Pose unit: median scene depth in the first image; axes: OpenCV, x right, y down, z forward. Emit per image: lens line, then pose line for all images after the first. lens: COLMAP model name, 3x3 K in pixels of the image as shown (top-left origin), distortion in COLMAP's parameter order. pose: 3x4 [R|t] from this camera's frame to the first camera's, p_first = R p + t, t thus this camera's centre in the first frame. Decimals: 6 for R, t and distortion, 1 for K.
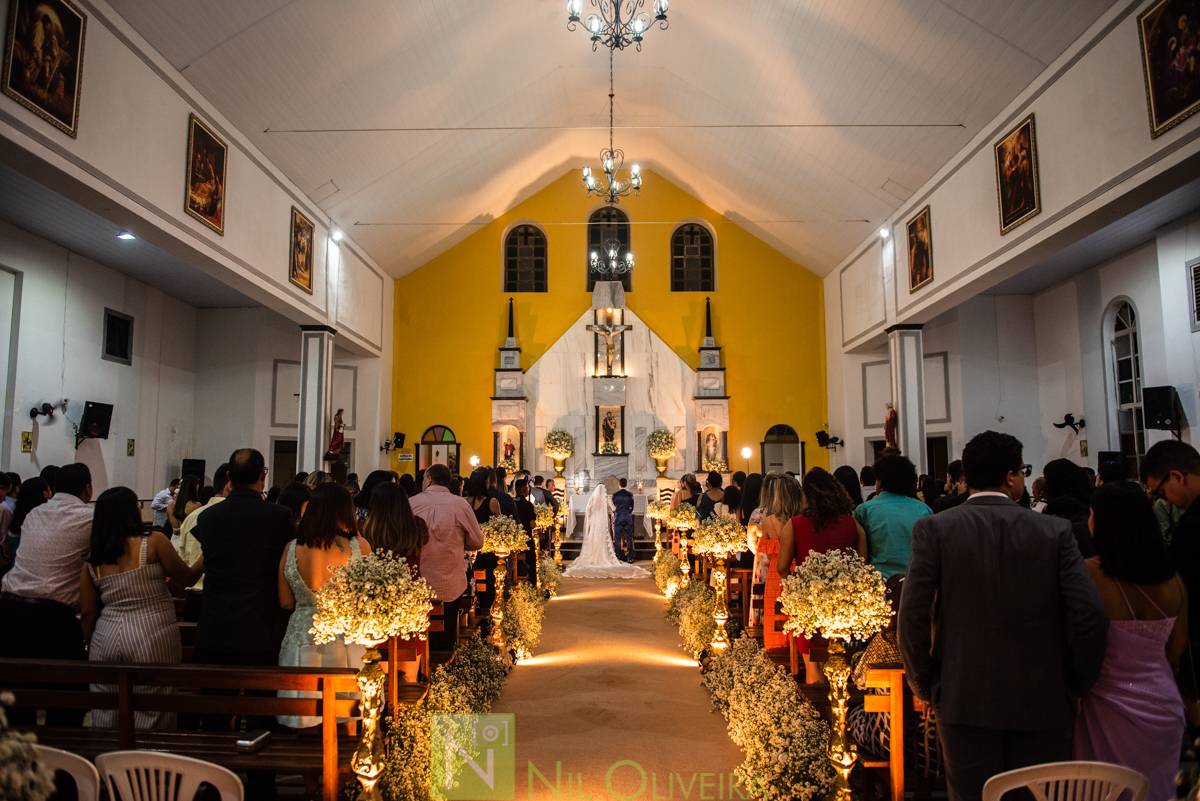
lens RADIAL K [[796.2, 0, 595.1], [0, 796.2, 394.1], [0, 0, 1]] dist [-0.047754, -0.004061]
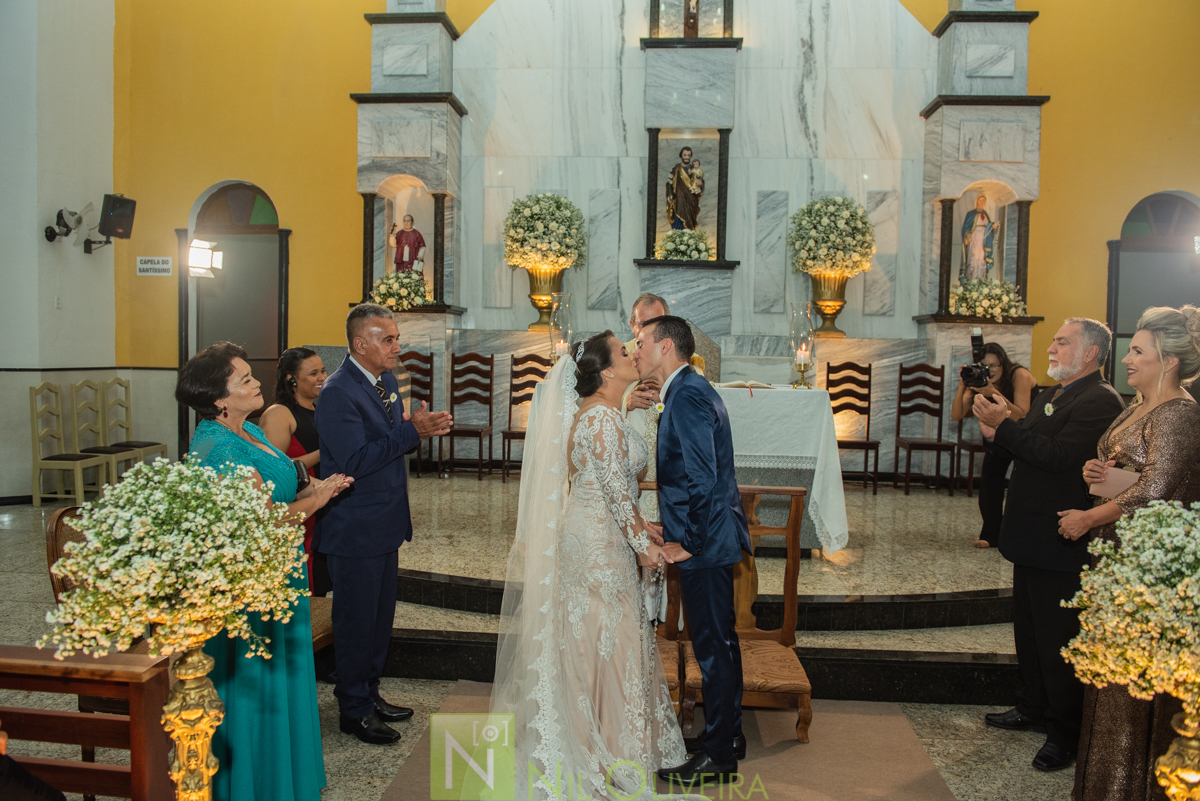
lens RADIAL K [[876.6, 0, 600.3], [0, 876.6, 400.9], [0, 0, 1]] dist [-0.036875, -0.009487]
pose [[0.997110, 0.028951, -0.070238, 0.009901], [-0.017810, 0.987856, 0.154345, 0.076306], [0.073853, -0.152648, 0.985517, 0.596740]]
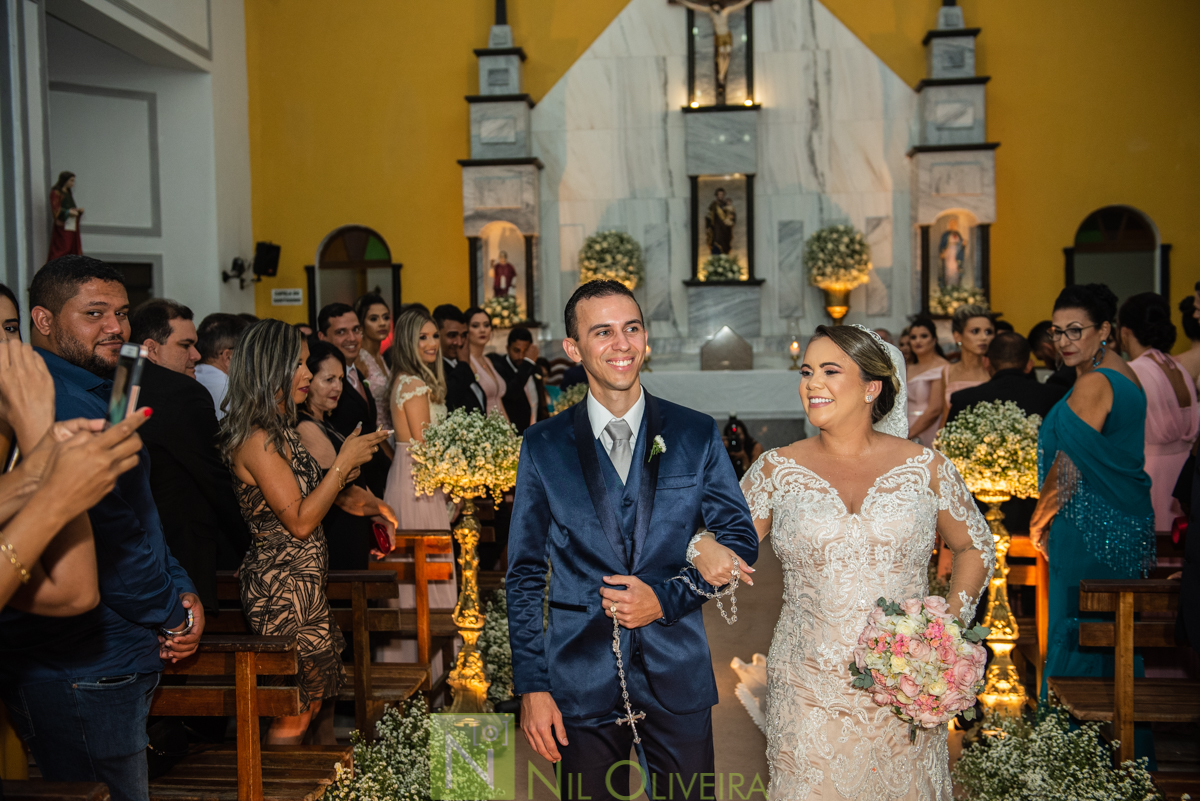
lens RADIAL K [[1294.2, 0, 597.0], [0, 1294.2, 397.9], [0, 0, 1]] dist [0.074743, 0.000000]
pose [[0.996884, -0.010688, -0.078157, 0.004080], [0.020802, 0.991328, 0.129752, 0.043506], [0.076092, -0.130974, 0.988461, 0.250392]]
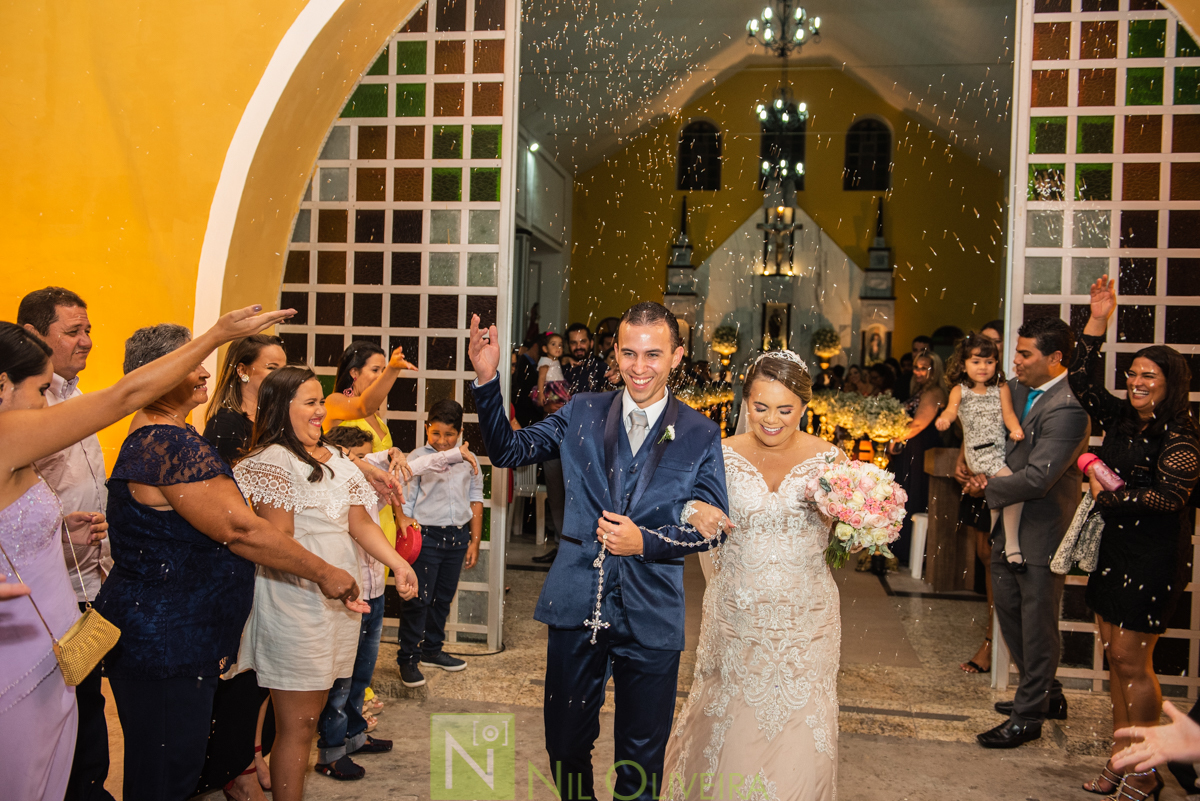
lens RADIAL K [[1029.4, 0, 597.5], [0, 1029.4, 396.0], [0, 0, 1]] dist [-0.002472, -0.002252]
pose [[0.985937, 0.040249, -0.162197, 0.010565], [-0.020076, 0.992061, 0.124144, -0.027477], [0.165906, -0.119142, 0.978918, -0.366452]]
